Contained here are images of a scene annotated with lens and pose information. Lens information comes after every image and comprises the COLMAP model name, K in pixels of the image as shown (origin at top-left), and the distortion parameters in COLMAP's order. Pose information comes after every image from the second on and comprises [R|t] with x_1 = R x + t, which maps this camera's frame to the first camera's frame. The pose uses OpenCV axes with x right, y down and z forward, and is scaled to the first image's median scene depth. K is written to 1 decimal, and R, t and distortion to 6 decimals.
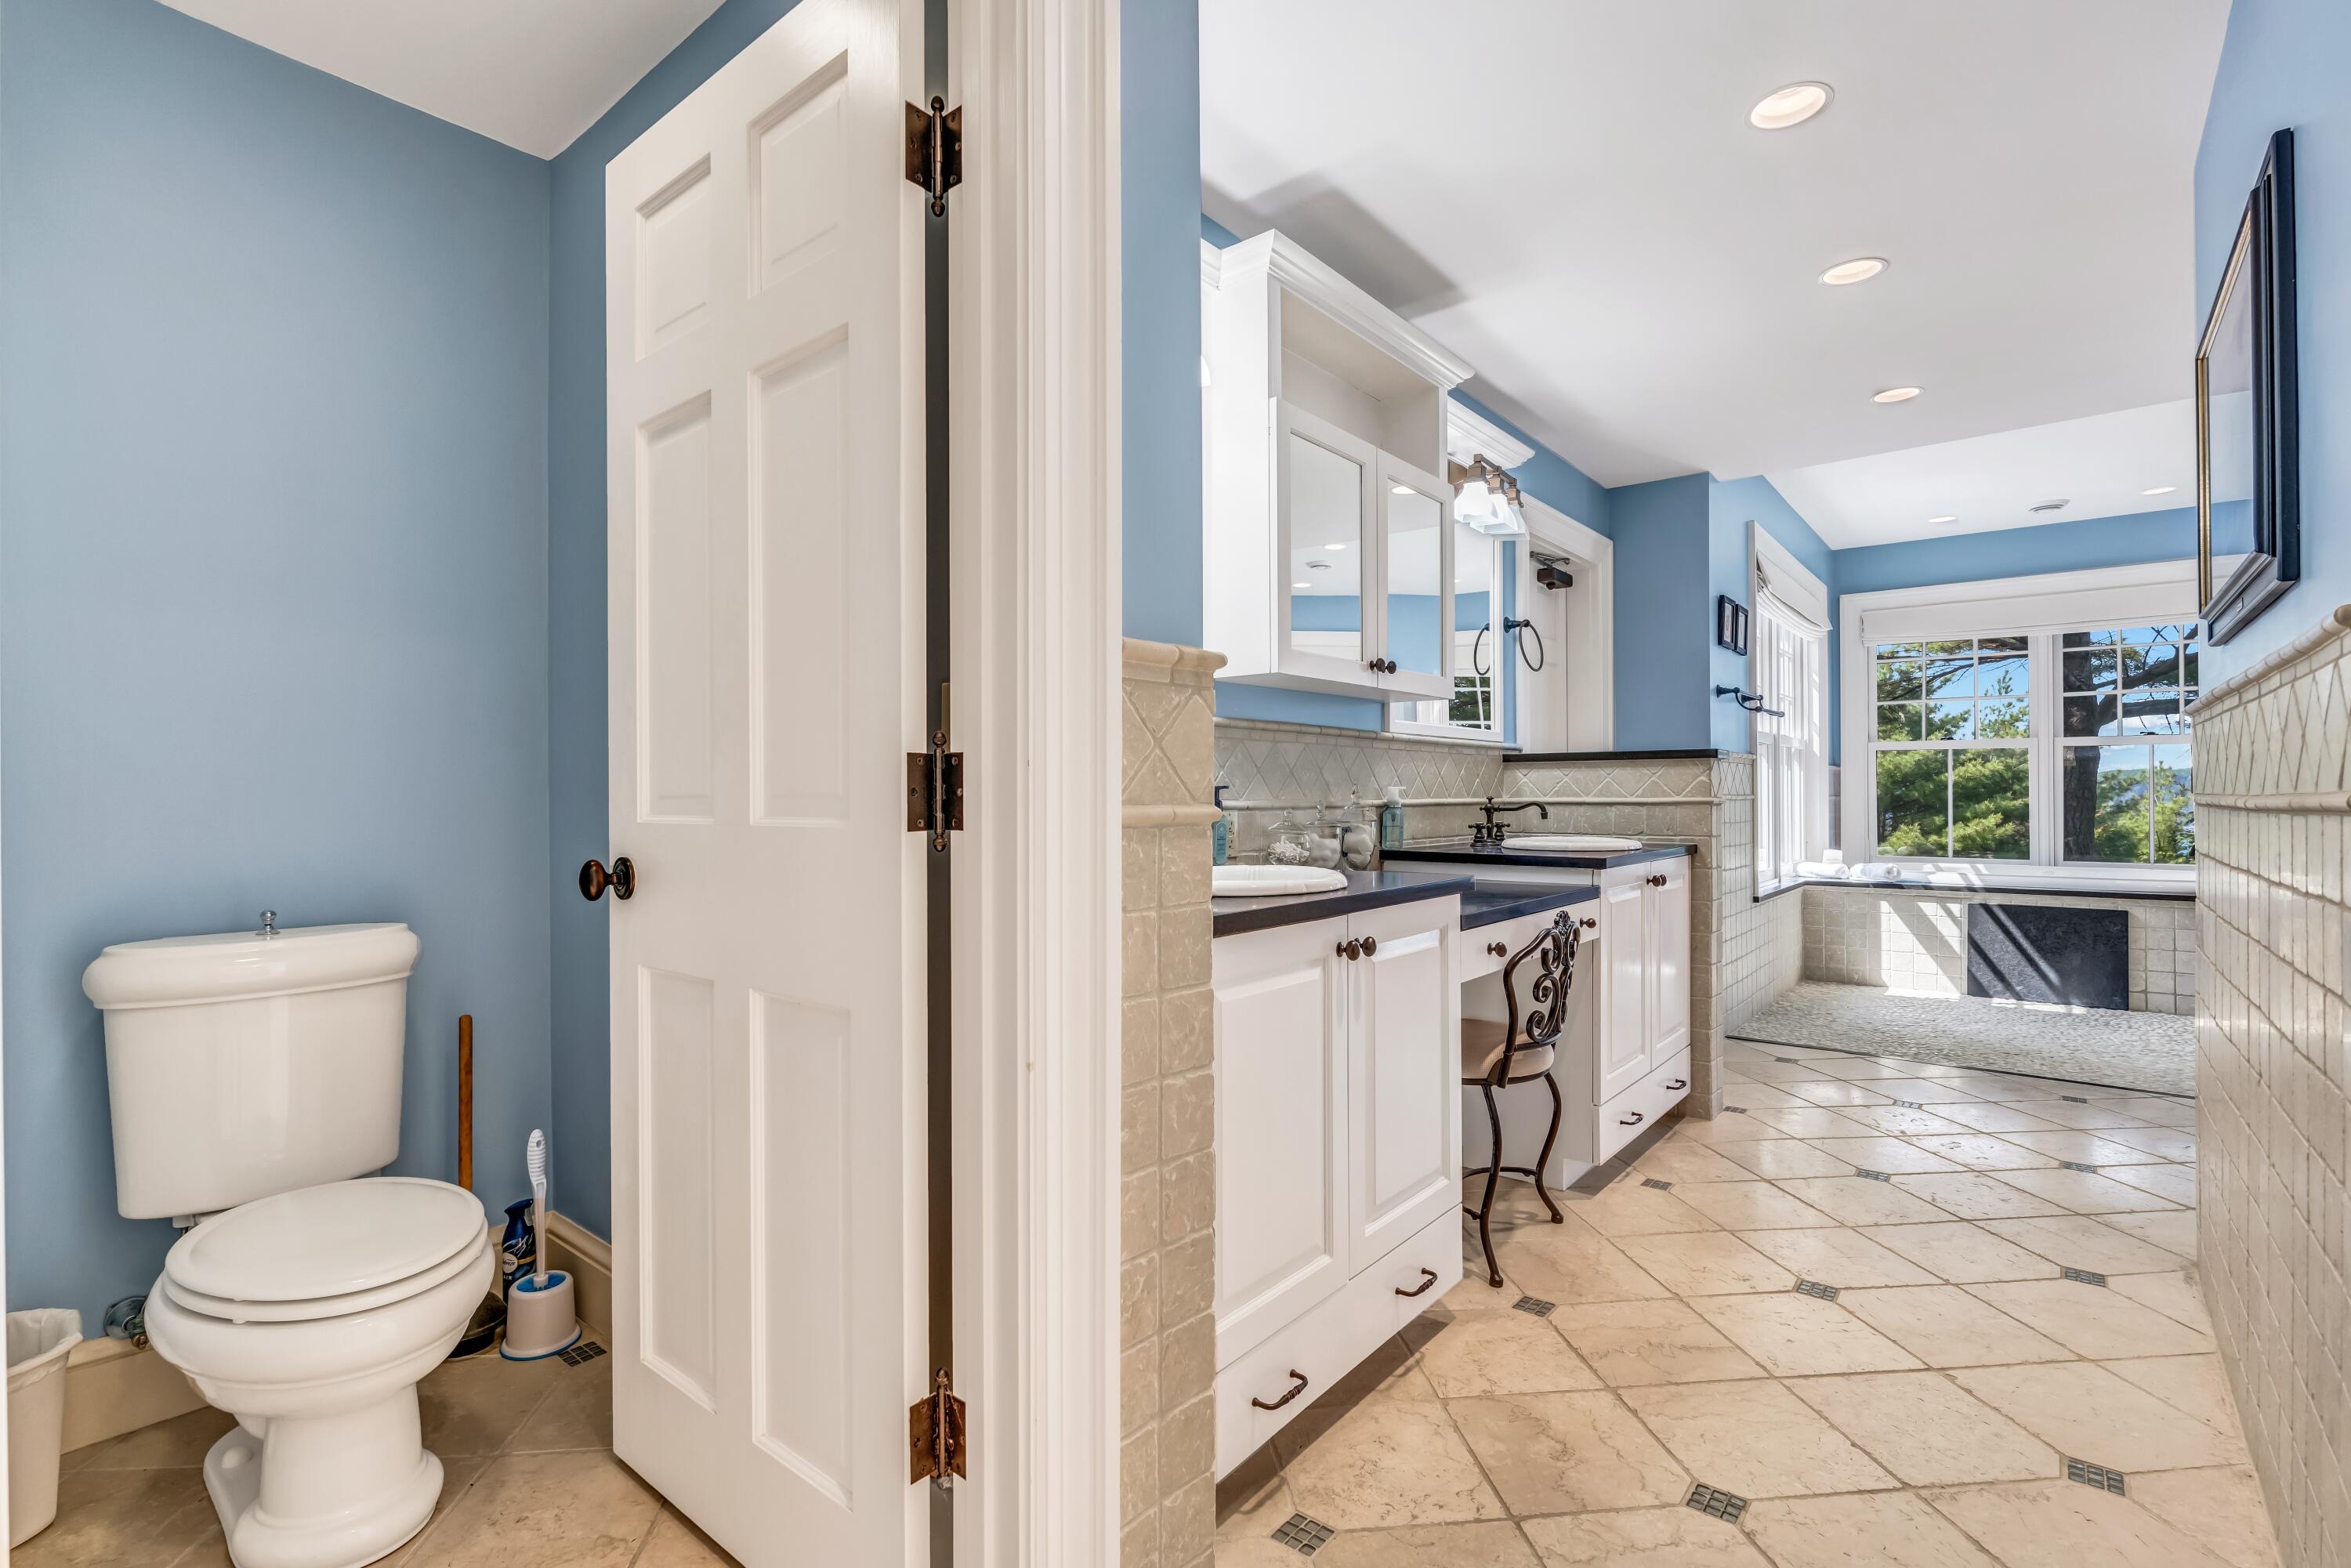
lens RADIAL K [[1082.6, 0, 1175.9], [0, 1082.6, 786.5], [0, 0, 1]] dist [-0.002161, -0.000284]
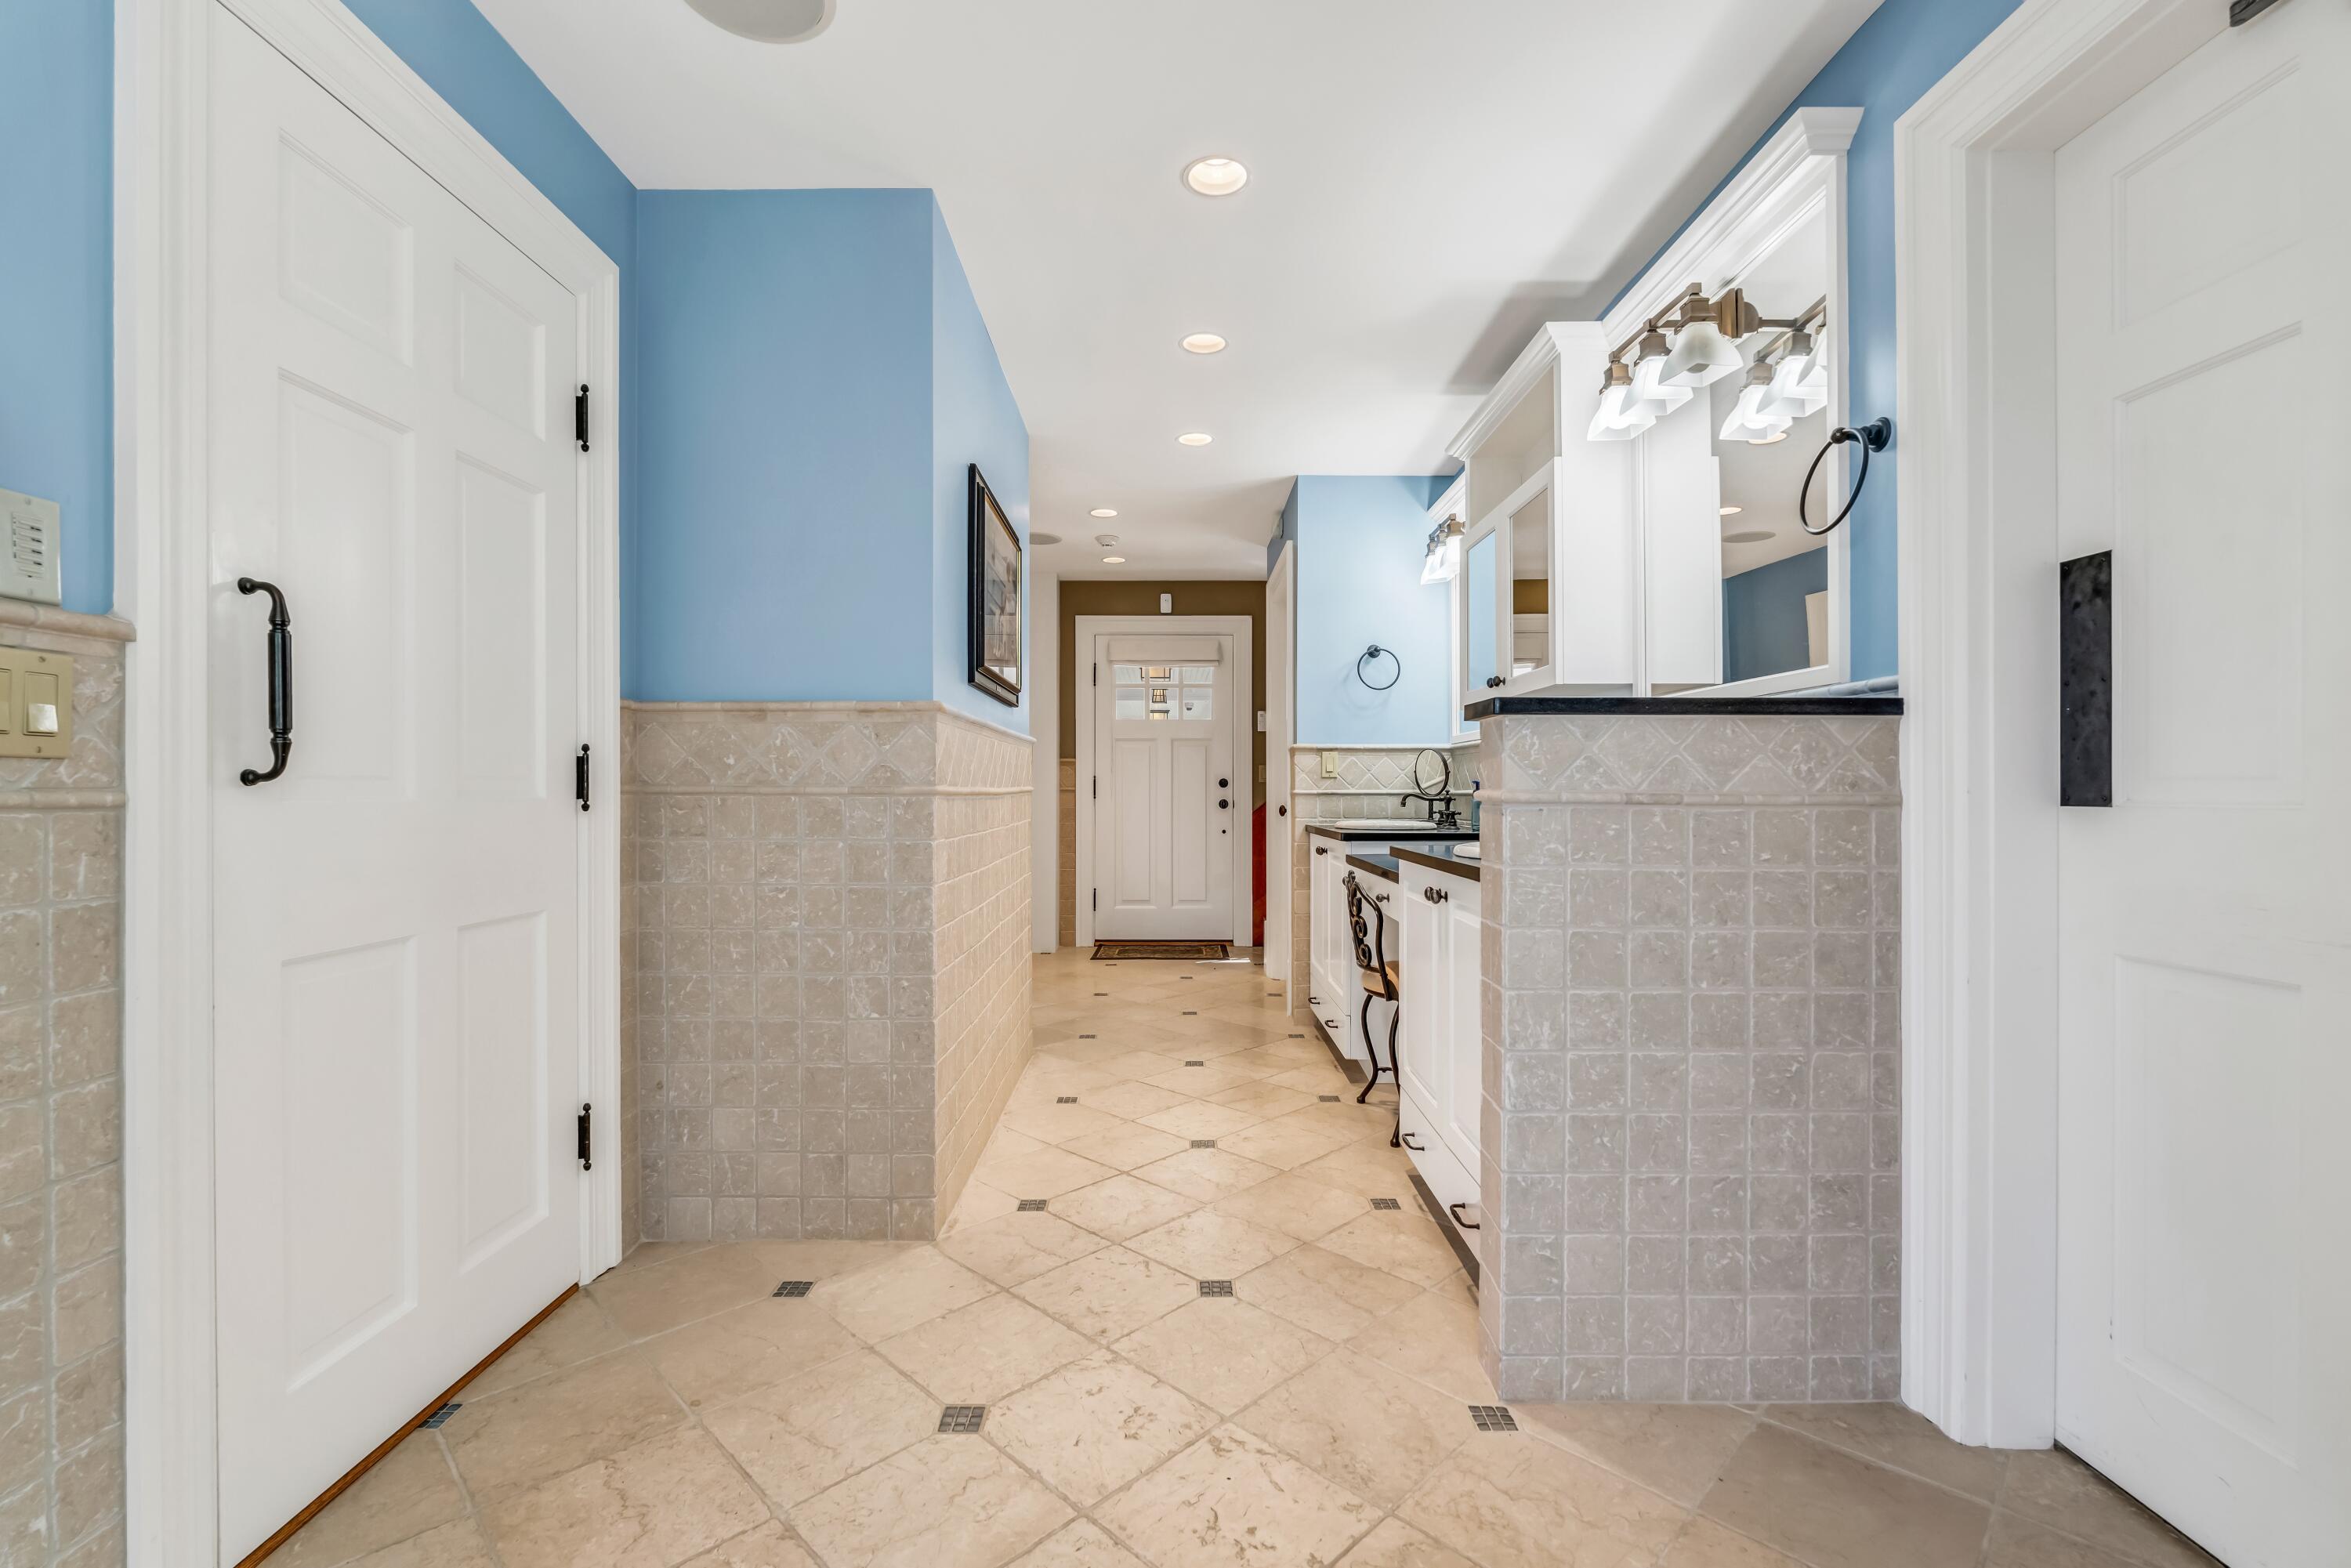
lens RADIAL K [[1031.8, 0, 1174.3], [0, 1031.8, 792.2], [0, 0, 1]] dist [-0.007271, 0.000923]
pose [[-0.771151, 0.001200, -0.636651, 1.316645], [0.006027, 0.999967, -0.005416, 0.019763], [0.636624, -0.008014, -0.771133, 1.801132]]
